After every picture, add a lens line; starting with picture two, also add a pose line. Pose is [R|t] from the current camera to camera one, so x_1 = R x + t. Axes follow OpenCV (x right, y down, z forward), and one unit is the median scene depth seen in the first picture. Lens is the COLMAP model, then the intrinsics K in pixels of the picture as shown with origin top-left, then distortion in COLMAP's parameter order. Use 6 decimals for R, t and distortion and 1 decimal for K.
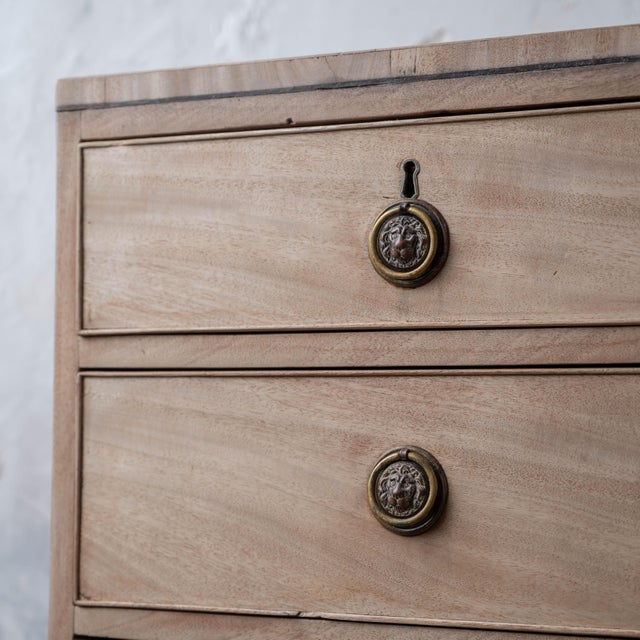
lens RADIAL K [[1904.4, 0, 320.0], [0, 1904.4, 320.0], [0, 0, 1]] dist [-0.060824, 0.702874]
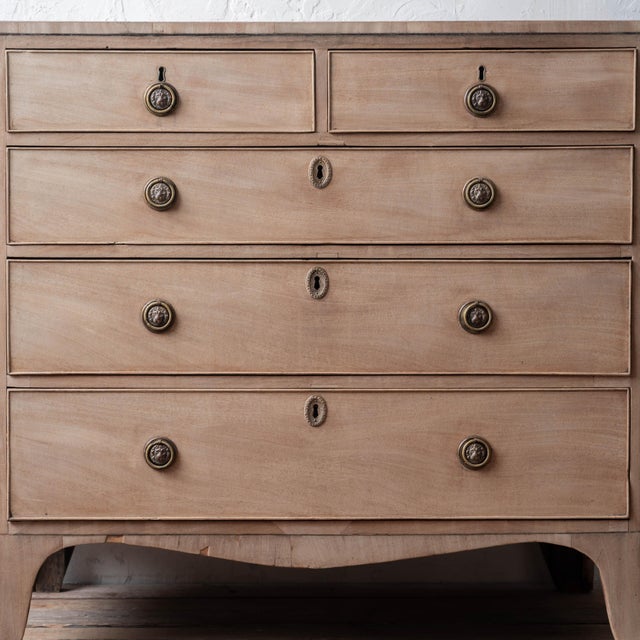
lens RADIAL K [[1904.4, 0, 320.0], [0, 1904.4, 320.0], [0, 0, 1]] dist [-0.060824, 0.702874]
pose [[0.876747, -0.047090, 0.478641, -1.020178], [-0.022399, 0.990118, 0.138440, -0.106060], [-0.480430, -0.132097, 0.867028, -1.397003]]
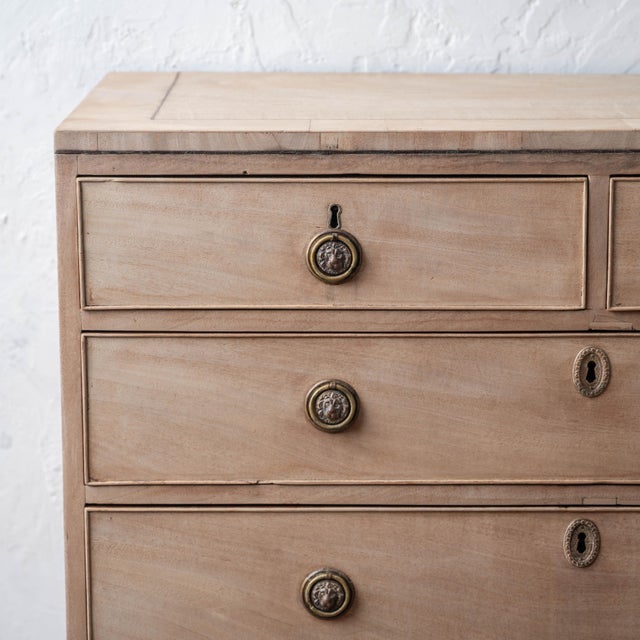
lens RADIAL K [[1904.4, 0, 320.0], [0, 1904.4, 320.0], [0, 0, 1]] dist [-0.060824, 0.702874]
pose [[0.883671, -0.110653, 0.454842, -0.688757], [-0.017565, 0.963138, 0.268434, -0.413792], [-0.467779, -0.245197, 0.849154, -0.352730]]
